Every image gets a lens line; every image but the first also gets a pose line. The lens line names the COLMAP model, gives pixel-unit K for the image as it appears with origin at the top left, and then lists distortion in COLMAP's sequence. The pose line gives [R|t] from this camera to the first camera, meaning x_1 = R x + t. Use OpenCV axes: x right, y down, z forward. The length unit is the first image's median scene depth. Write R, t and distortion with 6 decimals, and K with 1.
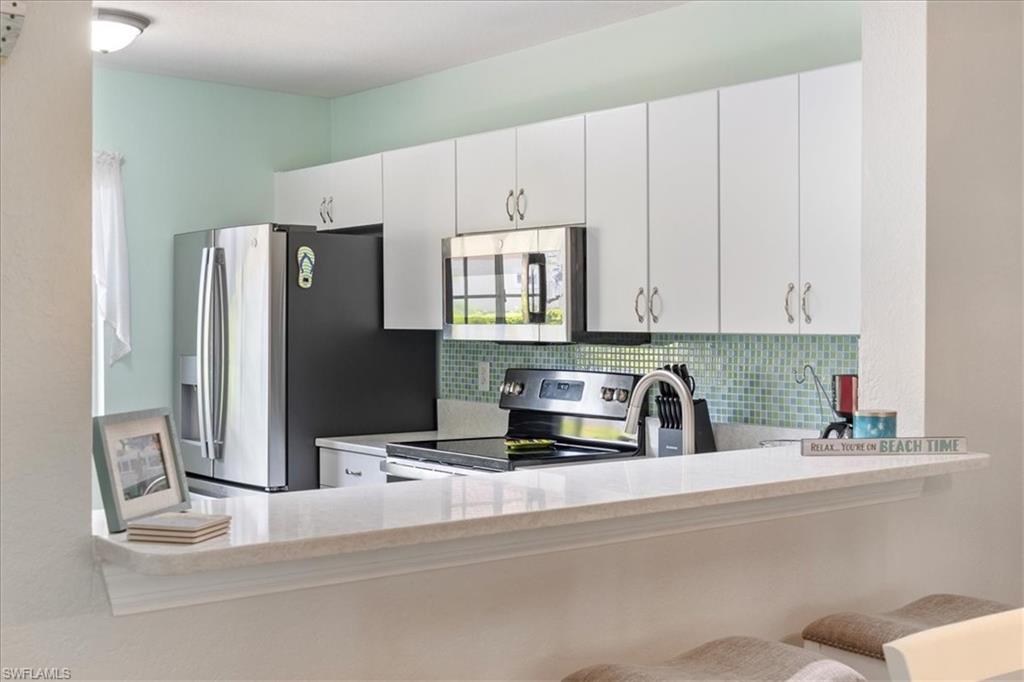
lens RADIAL K [[1282.0, 0, 512.5], [0, 1282.0, 340.1], [0, 0, 1]] dist [0.004422, 0.007781]
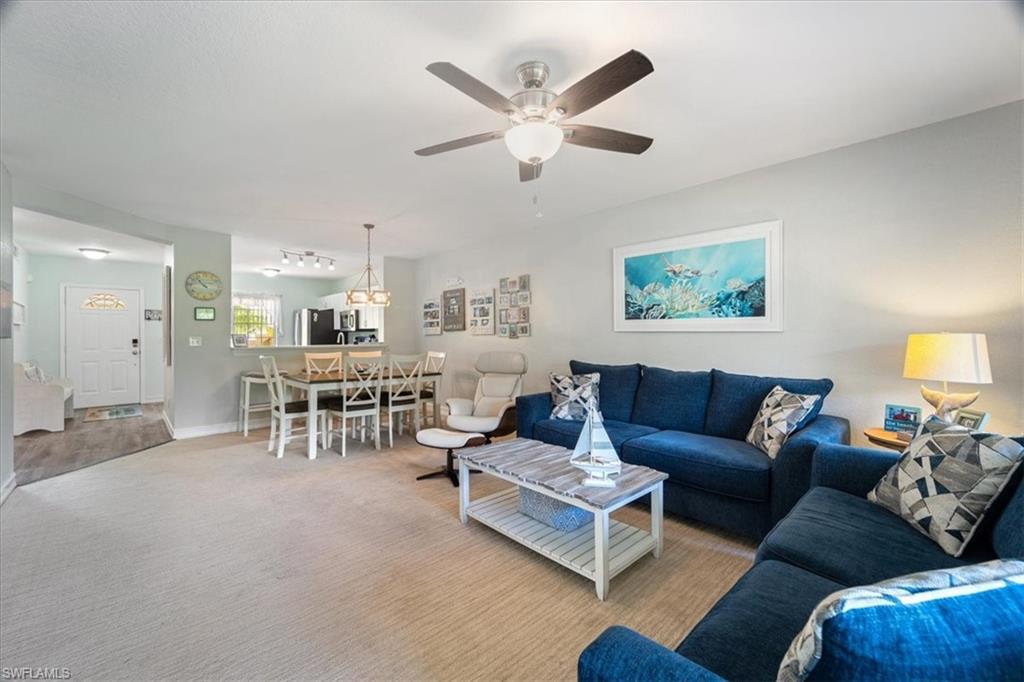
lens RADIAL K [[416.7, 0, 512.0], [0, 416.7, 341.0], [0, 0, 1]] dist [0.000429, 0.000119]
pose [[0.996325, -0.006026, 0.085436, 0.479191], [0.006122, 0.999981, -0.000860, 0.043473], [-0.085429, 0.001380, 0.996343, -0.717715]]
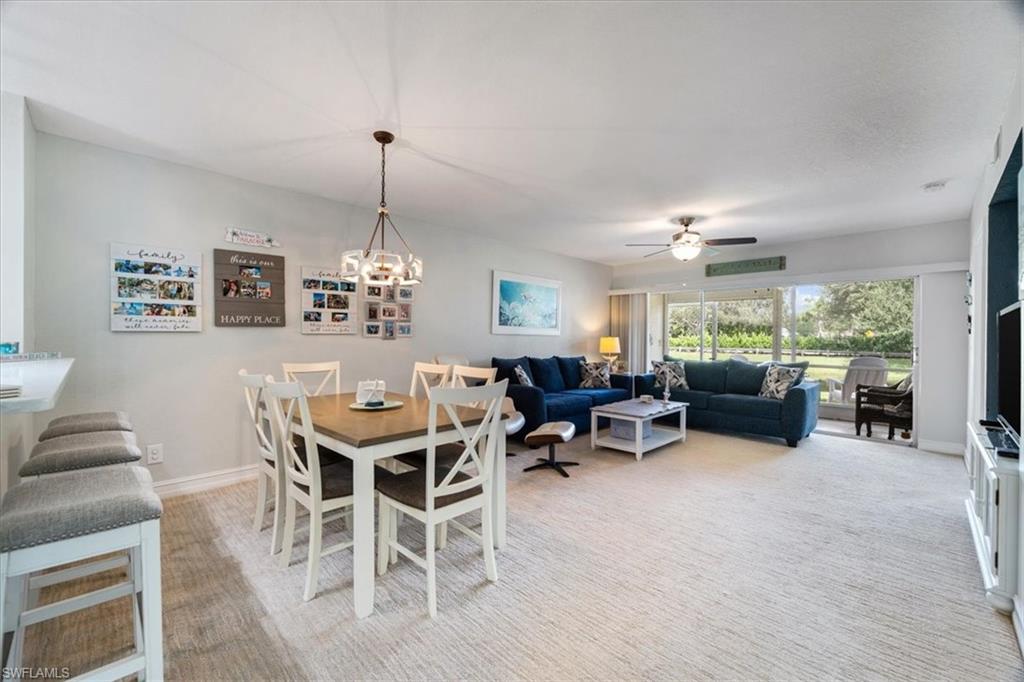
lens RADIAL K [[416.7, 0, 512.0], [0, 416.7, 341.0], [0, 0, 1]] dist [0.000429, 0.000119]
pose [[-0.116355, -0.008765, 0.993169, -0.289567], [0.009026, 0.999910, 0.009881, 0.033414], [-0.993167, 0.010114, -0.116265, 0.136221]]
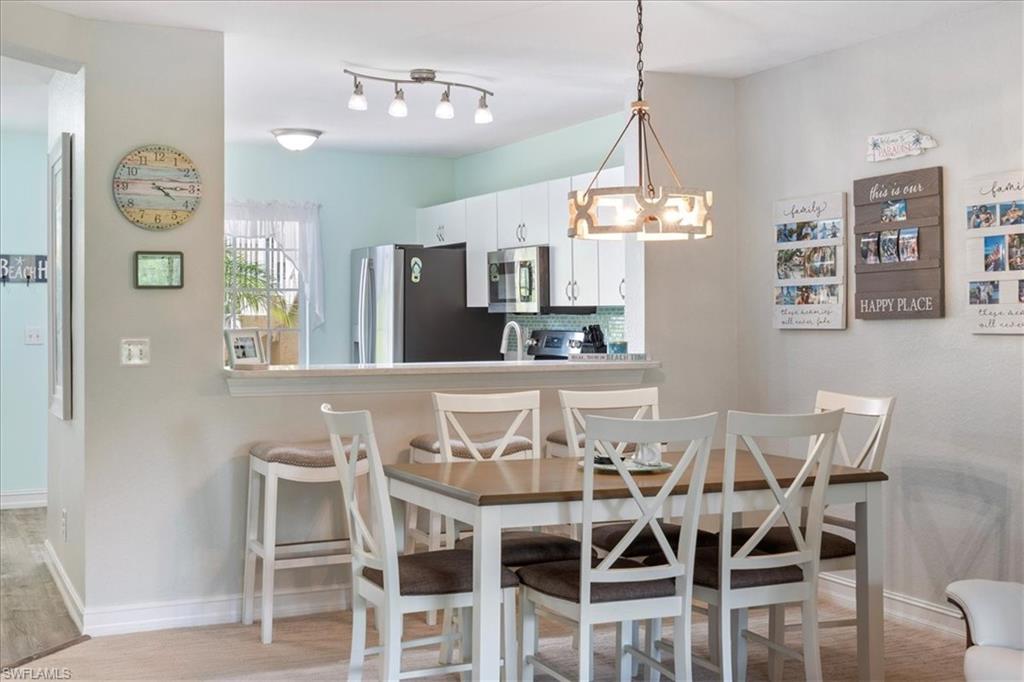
lens RADIAL K [[1282.0, 0, 512.5], [0, 1282.0, 340.1], [0, 0, 1]] dist [0.004422, 0.007781]
pose [[0.972866, 0.001071, -0.231368, 0.353988], [0.000677, 0.999972, 0.007475, 0.022532], [0.231369, -0.007429, 0.972838, -0.607710]]
